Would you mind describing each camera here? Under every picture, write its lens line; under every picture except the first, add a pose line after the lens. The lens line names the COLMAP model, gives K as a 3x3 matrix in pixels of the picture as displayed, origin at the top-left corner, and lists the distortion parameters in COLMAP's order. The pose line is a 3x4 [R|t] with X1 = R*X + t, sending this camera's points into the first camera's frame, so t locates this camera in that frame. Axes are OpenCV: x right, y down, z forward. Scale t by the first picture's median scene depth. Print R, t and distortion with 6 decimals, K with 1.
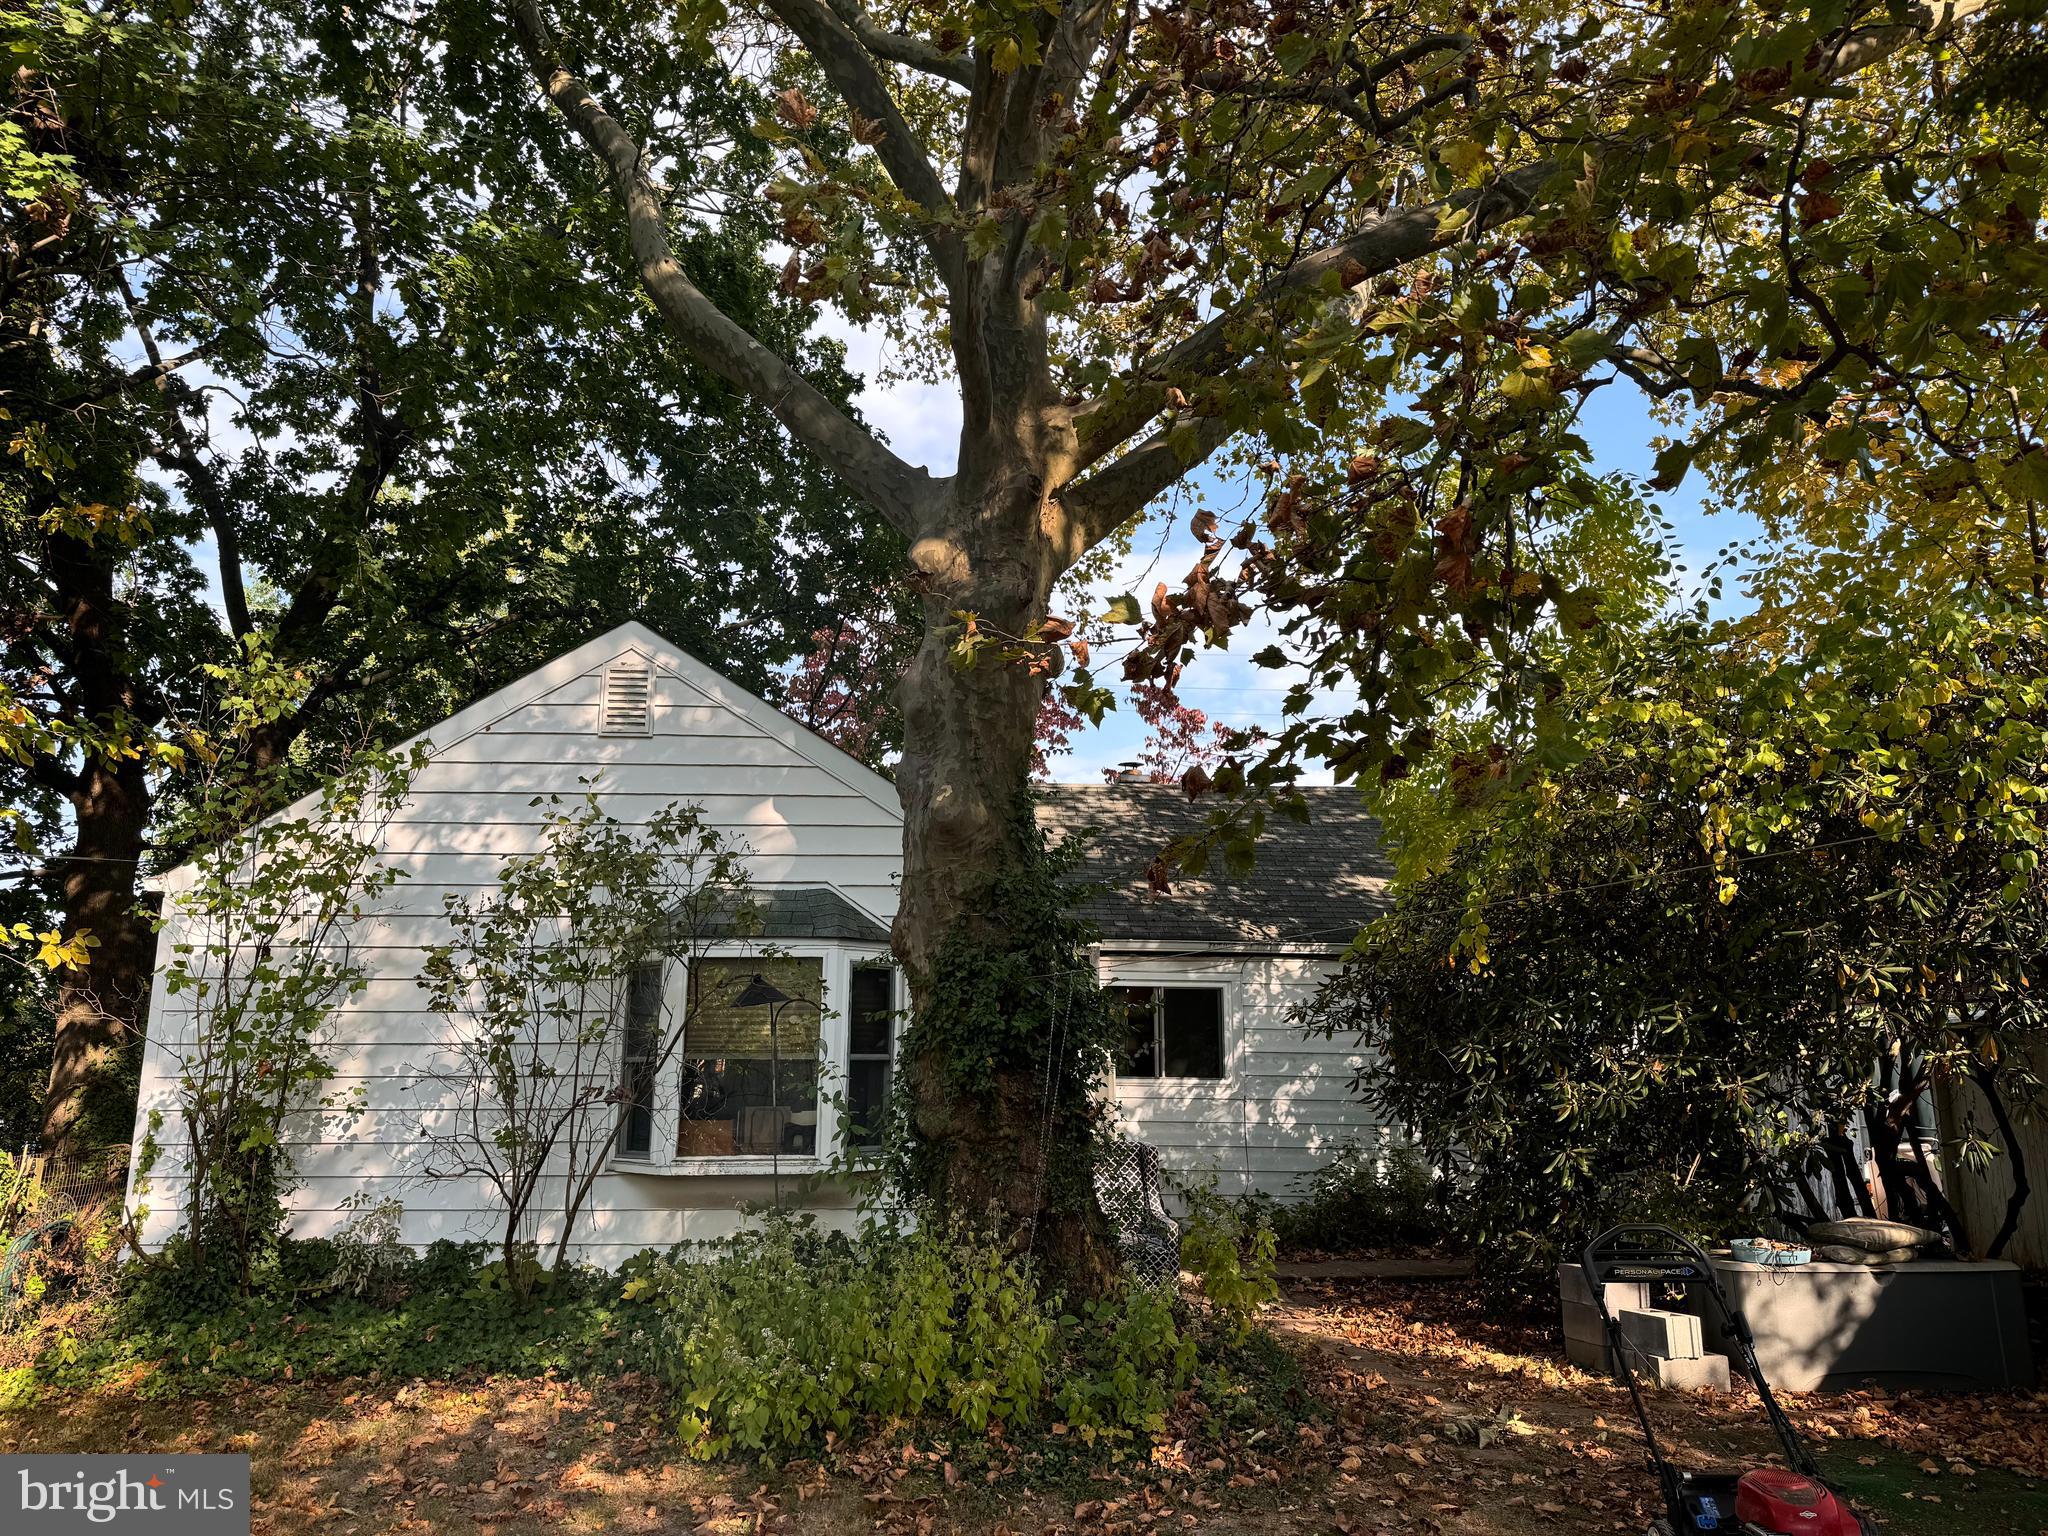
lens RADIAL K [[1431.6, 0, 1022.6], [0, 1431.6, 783.3], [0, 0, 1]] dist [0.066035, -0.075300]
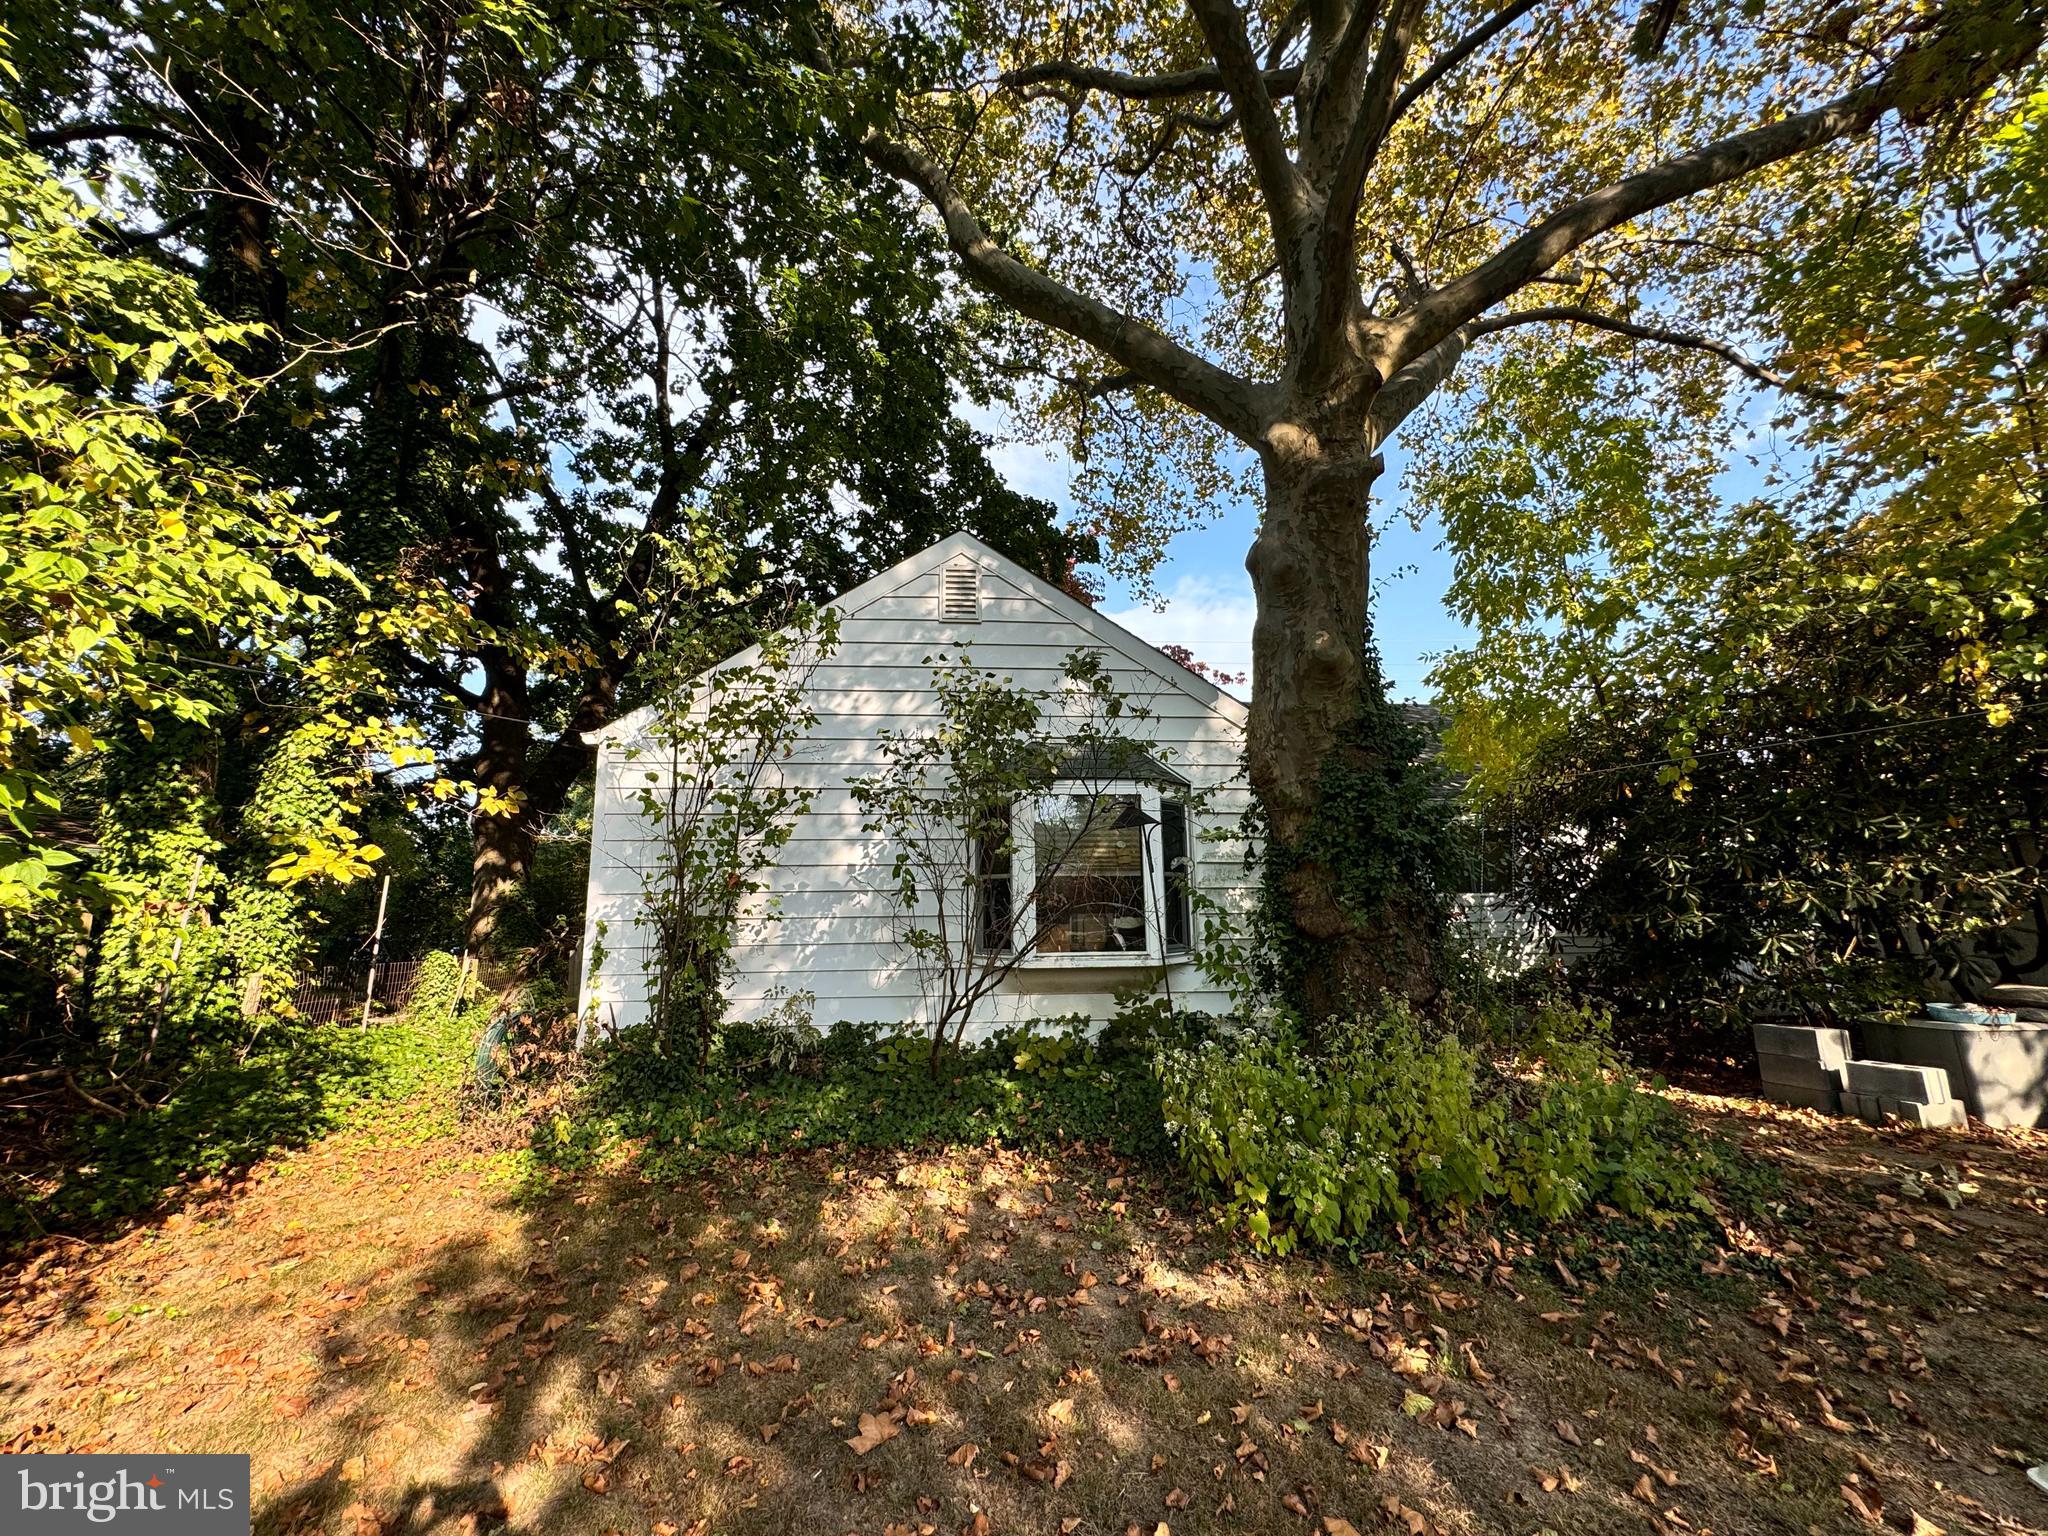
lens RADIAL K [[816.5, 0, 1022.4], [0, 816.5, 773.4], [0, 0, 1]] dist [-0.001354, 0.000177]
pose [[0.999057, -0.006702, 0.042909, -0.273857], [0.004808, 0.999016, 0.044101, 0.073202], [-0.043162, -0.043853, 0.998105, 0.306032]]
